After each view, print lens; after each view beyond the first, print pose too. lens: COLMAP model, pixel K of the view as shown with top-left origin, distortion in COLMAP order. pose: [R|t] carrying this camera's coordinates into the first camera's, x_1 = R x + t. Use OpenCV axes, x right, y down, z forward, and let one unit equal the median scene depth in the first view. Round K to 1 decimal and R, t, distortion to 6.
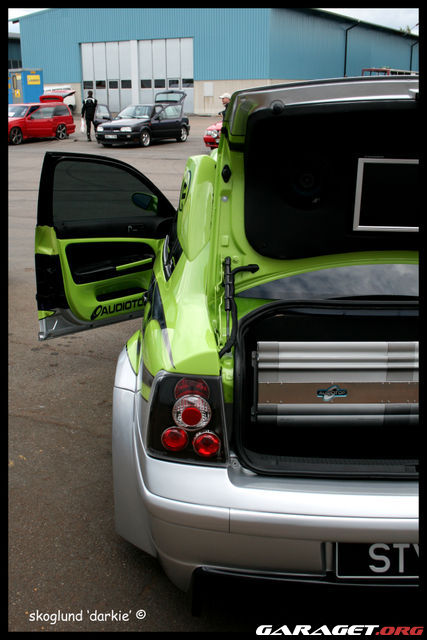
lens RADIAL K [[777.6, 0, 213.5], [0, 777.6, 320.0], [0, 0, 1]] dist [-0.085291, 0.047678]
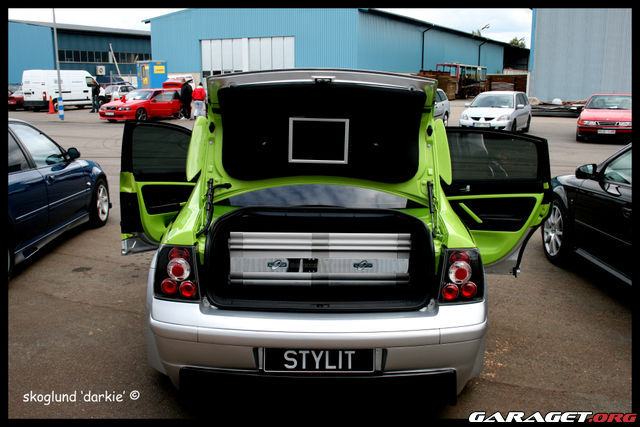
lens RADIAL K [[668.9, 0, 320.0], [0, 668.9, 213.5], [0, 0, 1]] dist [-0.117746, 0.004759]
pose [[0.999894, 0.008564, 0.011777, 0.224007], [-0.007459, 0.995837, -0.090849, 0.112907], [-0.012506, 0.090751, 0.995795, -0.363420]]
